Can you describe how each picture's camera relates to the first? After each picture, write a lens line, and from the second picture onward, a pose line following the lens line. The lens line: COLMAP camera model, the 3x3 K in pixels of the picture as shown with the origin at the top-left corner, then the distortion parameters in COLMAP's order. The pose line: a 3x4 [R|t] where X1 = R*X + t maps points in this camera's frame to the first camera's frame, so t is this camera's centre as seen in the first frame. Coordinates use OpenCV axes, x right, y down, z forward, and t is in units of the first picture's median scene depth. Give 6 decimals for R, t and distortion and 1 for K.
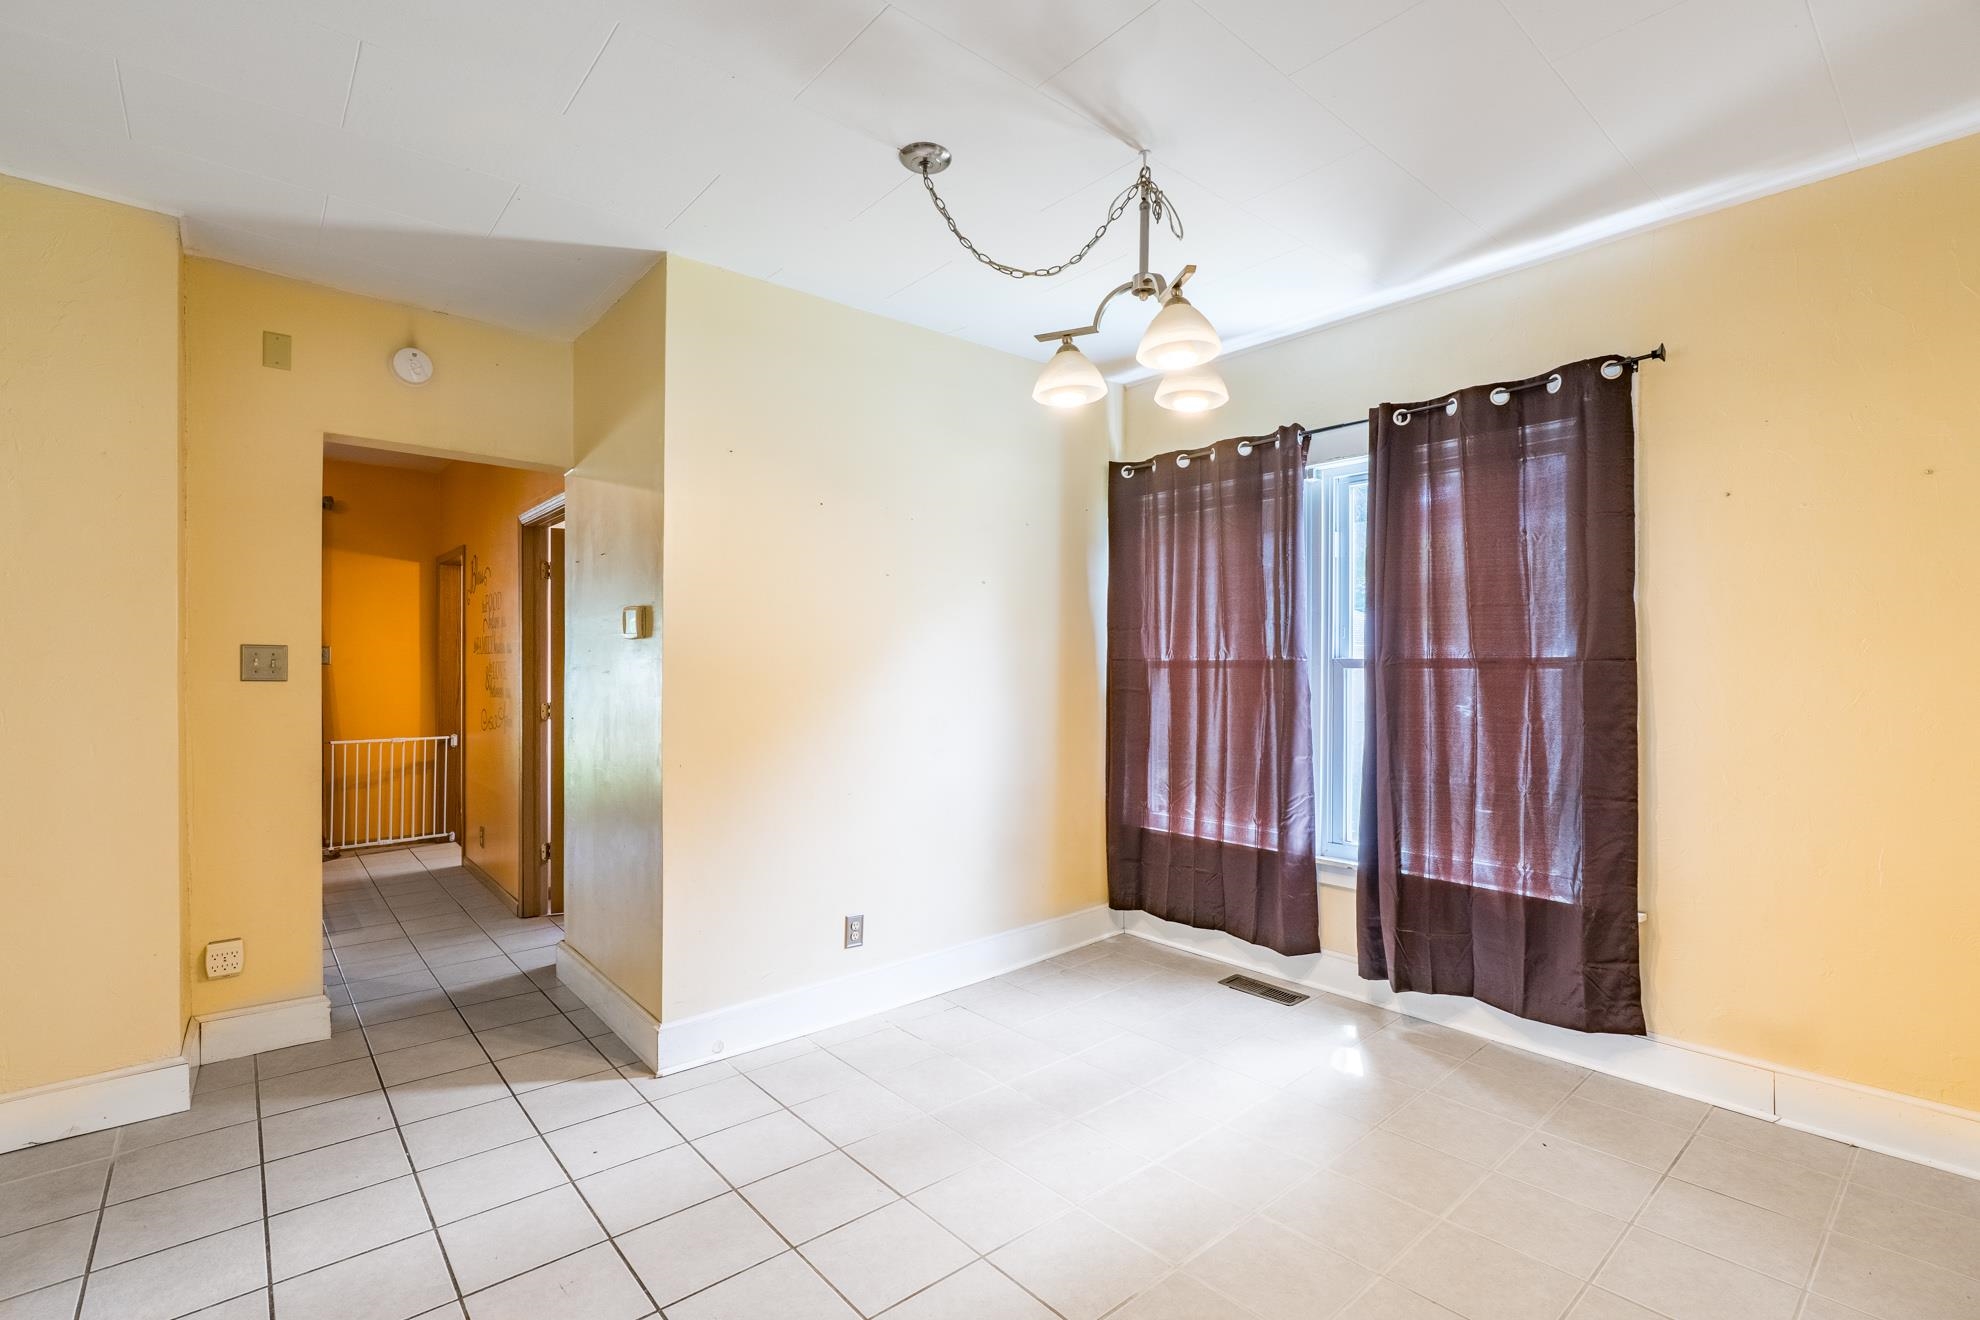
lens RADIAL K [[904.7, 0, 989.4], [0, 904.7, 663.0], [0, 0, 1]] dist [-0.006975, 0.001042]
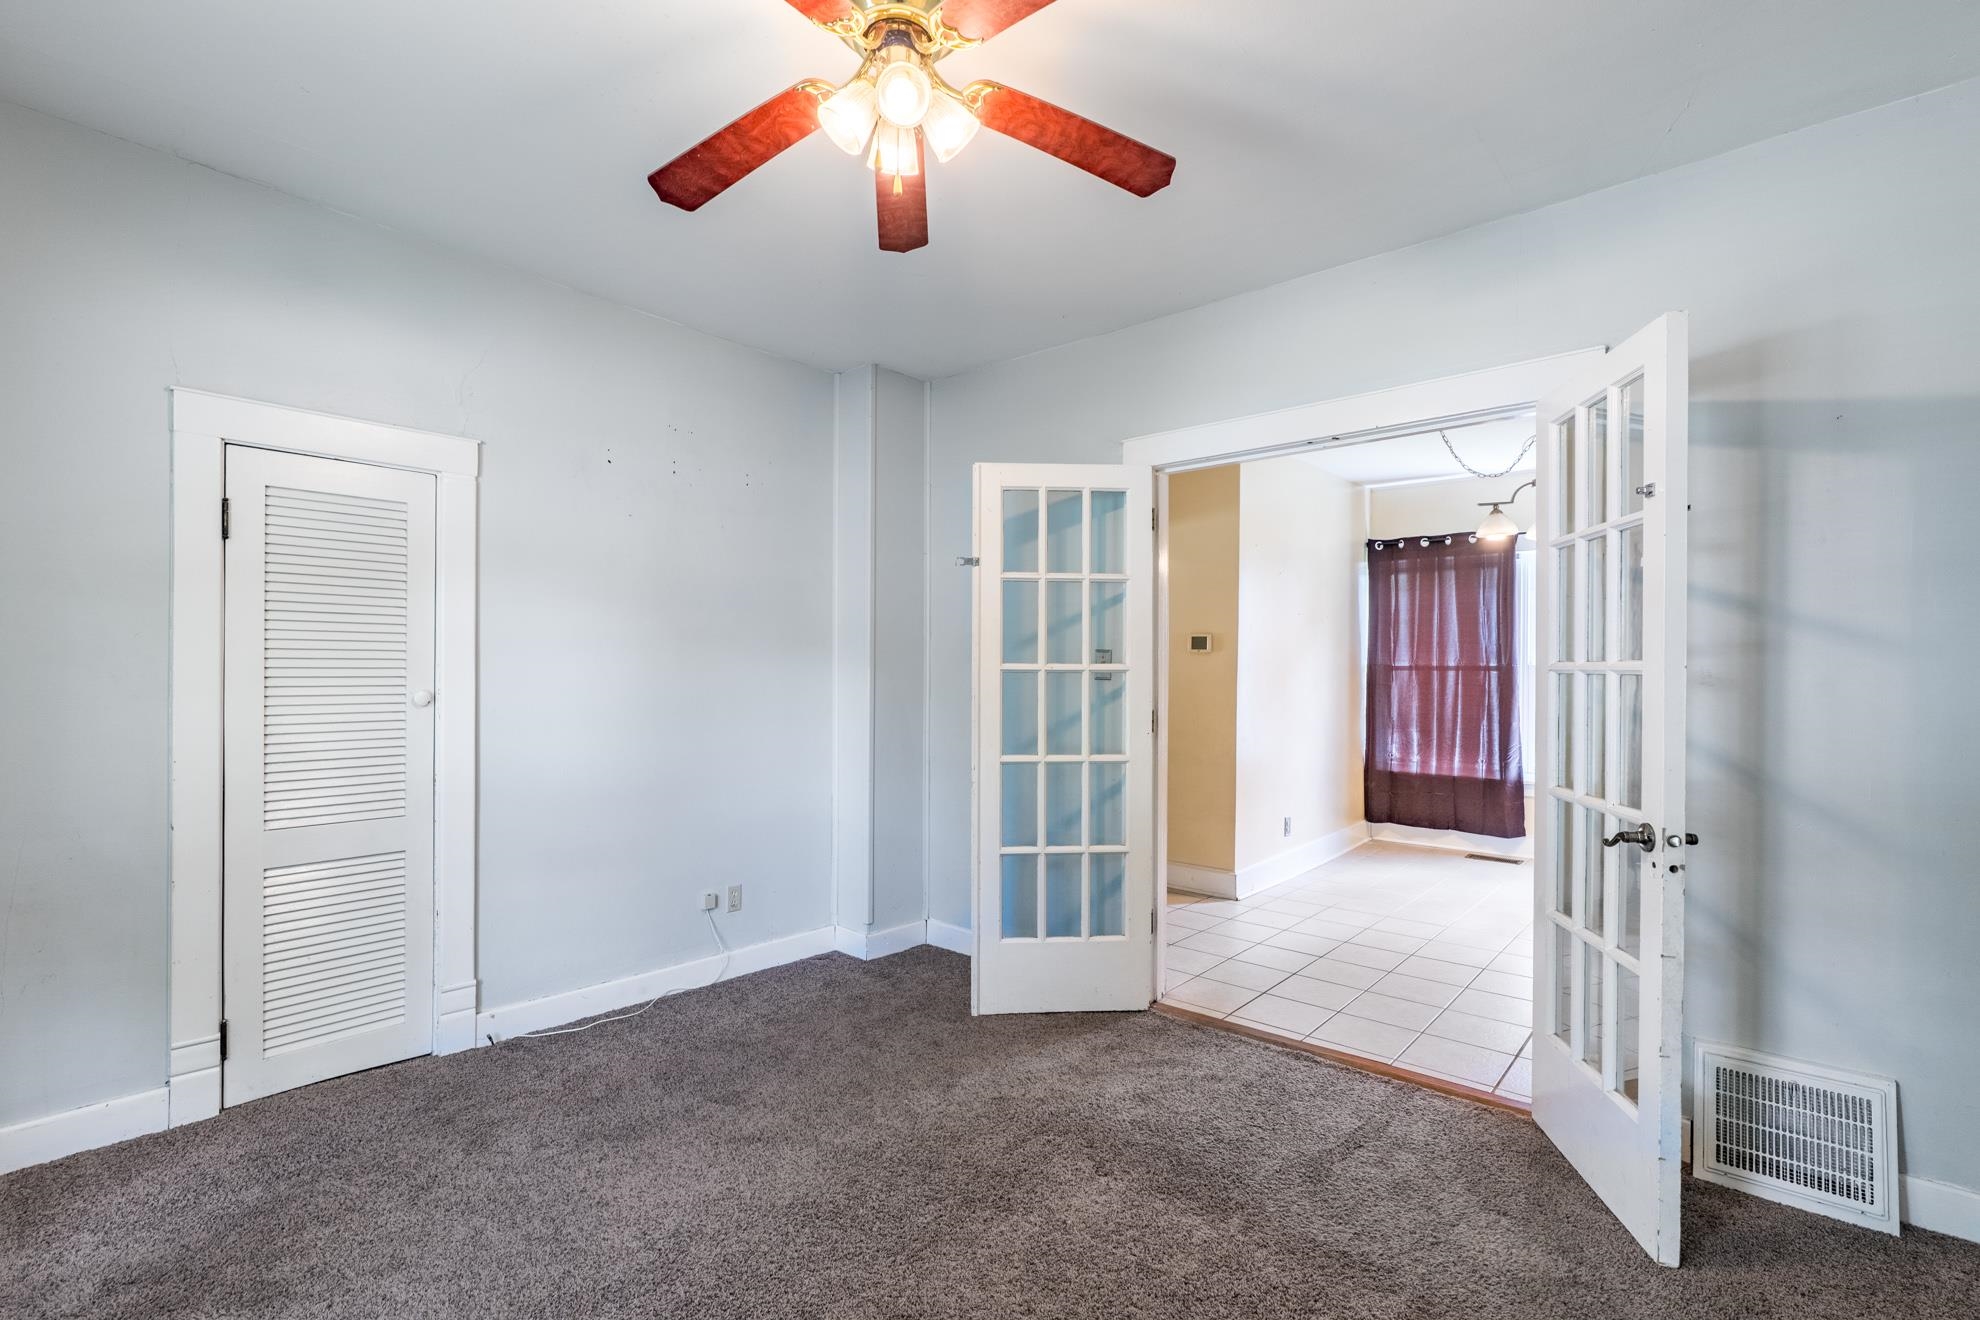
lens RADIAL K [[904.7, 0, 988.4], [0, 904.7, 667.5], [0, 0, 1]] dist [-0.006975, 0.001042]
pose [[0.991231, 0.005134, 0.132041, -0.790958], [-0.005925, 0.999967, 0.005601, -0.004057], [-0.132008, -0.006334, 0.991228, -0.512733]]
